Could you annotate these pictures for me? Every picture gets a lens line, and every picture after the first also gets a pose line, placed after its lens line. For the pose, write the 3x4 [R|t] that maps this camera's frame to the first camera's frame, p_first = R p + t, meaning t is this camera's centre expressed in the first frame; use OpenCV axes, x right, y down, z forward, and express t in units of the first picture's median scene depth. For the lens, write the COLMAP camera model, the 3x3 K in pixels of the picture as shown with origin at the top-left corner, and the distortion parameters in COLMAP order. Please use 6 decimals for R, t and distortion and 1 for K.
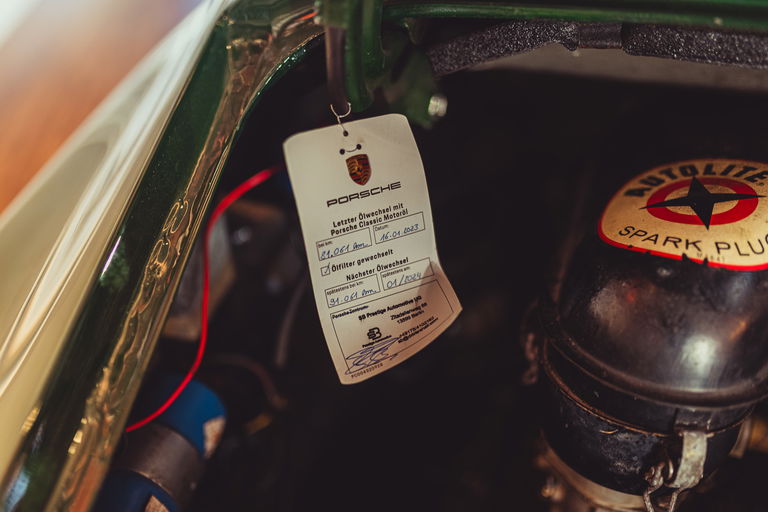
lens RADIAL K [[728.5, 0, 384.0], [0, 728.5, 256.0], [0, 0, 1]] dist [0.002523, 0.002841]
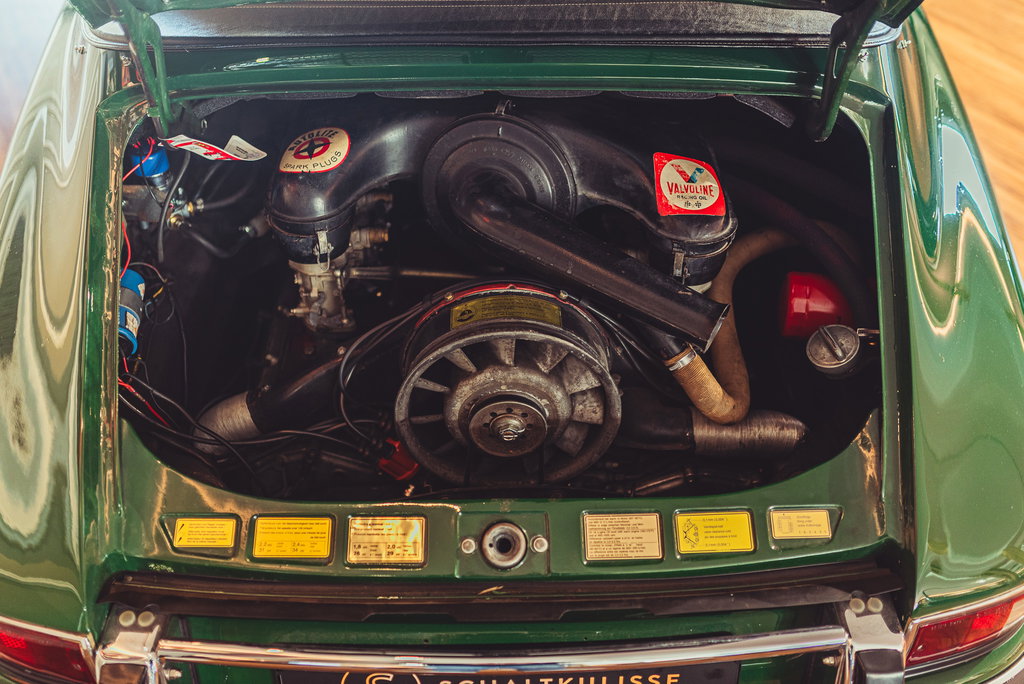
lens RADIAL K [[971.3, 0, 512.0], [0, 971.3, 342.0], [0, 0, 1]] dist [0.002523, 0.002841]
pose [[0.934273, -0.252088, 0.252163, 0.047864], [0.211297, 0.961089, 0.177939, 0.130244], [-0.287207, -0.112962, 0.951184, -2.742755]]
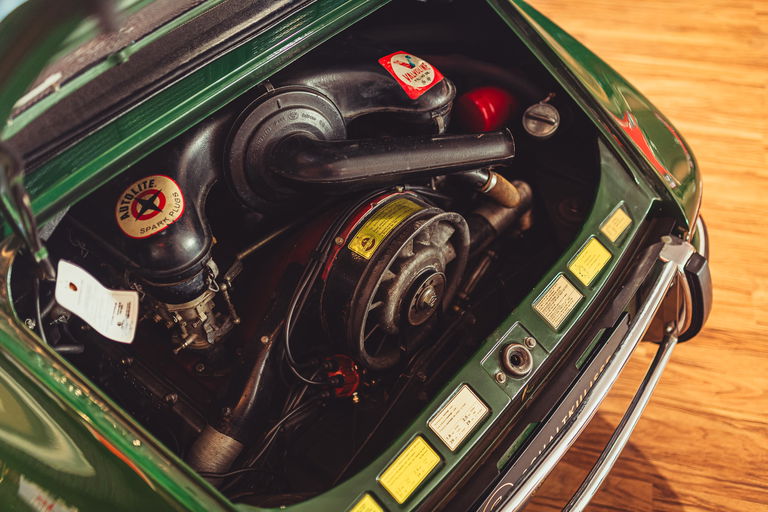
lens RADIAL K [[728.5, 0, 384.0], [0, 728.5, 256.0], [0, 0, 1]] dist [0.002523, 0.002841]
pose [[0.349043, -0.720218, 0.599546, -1.104879], [0.553870, 0.674628, 0.487961, -0.833554], [-0.755908, 0.161751, 0.634381, -1.475575]]
